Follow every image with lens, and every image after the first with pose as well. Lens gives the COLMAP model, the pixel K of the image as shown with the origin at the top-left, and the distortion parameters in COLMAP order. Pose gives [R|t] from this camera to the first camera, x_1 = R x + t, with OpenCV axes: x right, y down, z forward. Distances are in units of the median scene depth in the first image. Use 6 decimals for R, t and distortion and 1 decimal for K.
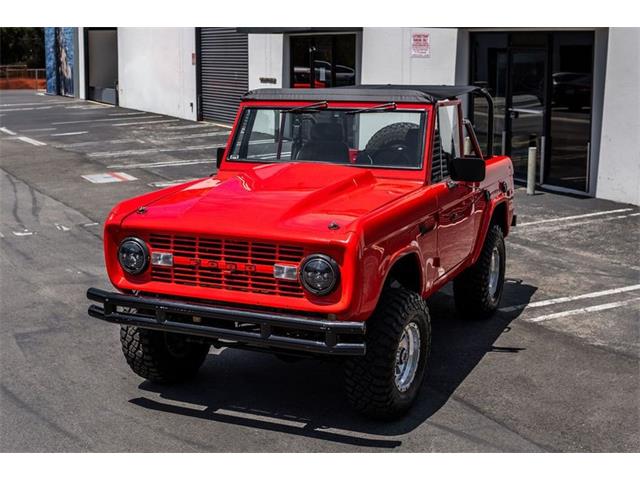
lens RADIAL K [[922.5, 0, 320.0], [0, 922.5, 240.0], [0, 0, 1]] dist [-0.205016, -0.052415]
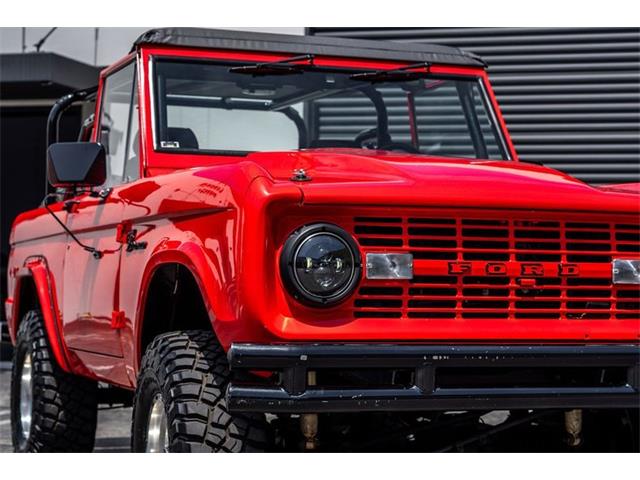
lens RADIAL K [[1467.0, 0, 297.2], [0, 1467.0, 238.6], [0, 0, 1]] dist [0.057886, 0.175919]
pose [[0.723764, 0.030328, 0.689381, -0.759837], [0.121940, 0.977690, -0.171034, 0.136039], [-0.679188, 0.207851, 0.703919, 0.497562]]
